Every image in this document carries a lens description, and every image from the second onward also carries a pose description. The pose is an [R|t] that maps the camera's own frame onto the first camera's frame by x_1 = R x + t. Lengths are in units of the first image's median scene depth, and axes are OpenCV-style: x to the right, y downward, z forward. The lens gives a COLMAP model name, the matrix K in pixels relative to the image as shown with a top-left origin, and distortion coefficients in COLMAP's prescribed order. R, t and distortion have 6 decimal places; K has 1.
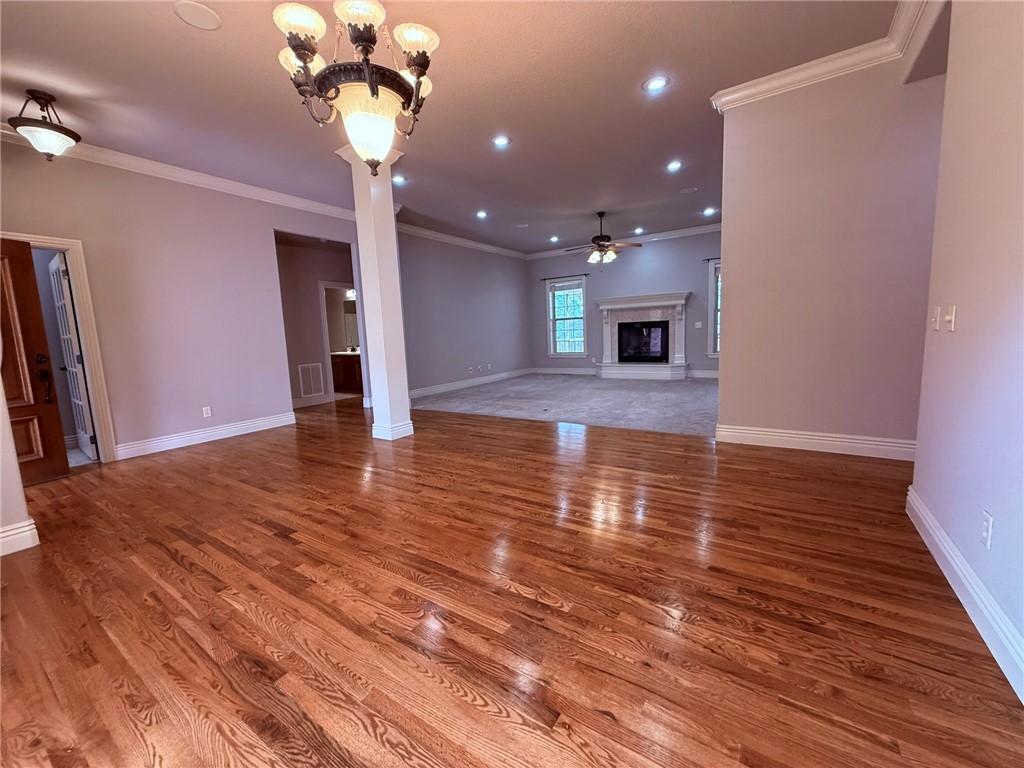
lens RADIAL K [[410.9, 0, 512.9], [0, 410.9, 384.7], [0, 0, 1]] dist [0.001959, -0.000362]
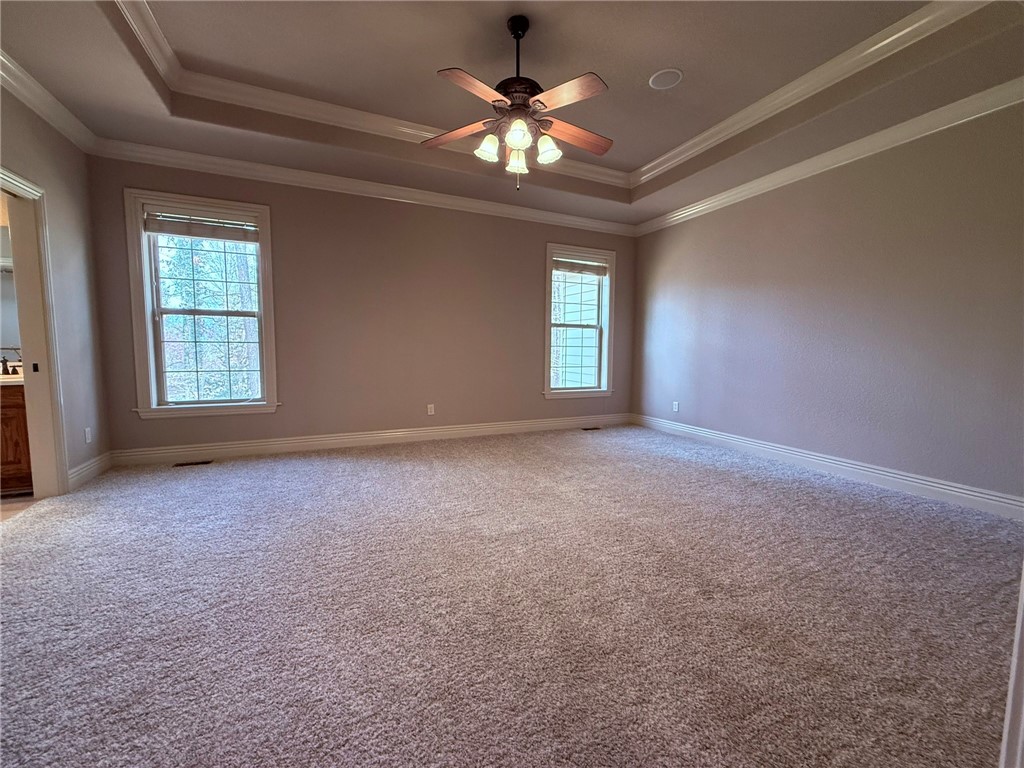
lens RADIAL K [[410.9, 0, 529.6], [0, 410.9, 371.1], [0, 0, 1]] dist [0.001959, -0.000362]
pose [[0.481885, -0.020997, 0.875983, -0.064894], [0.081937, 0.996412, -0.021190, -0.081137], [-0.872395, 0.081987, 0.481876, 0.613420]]
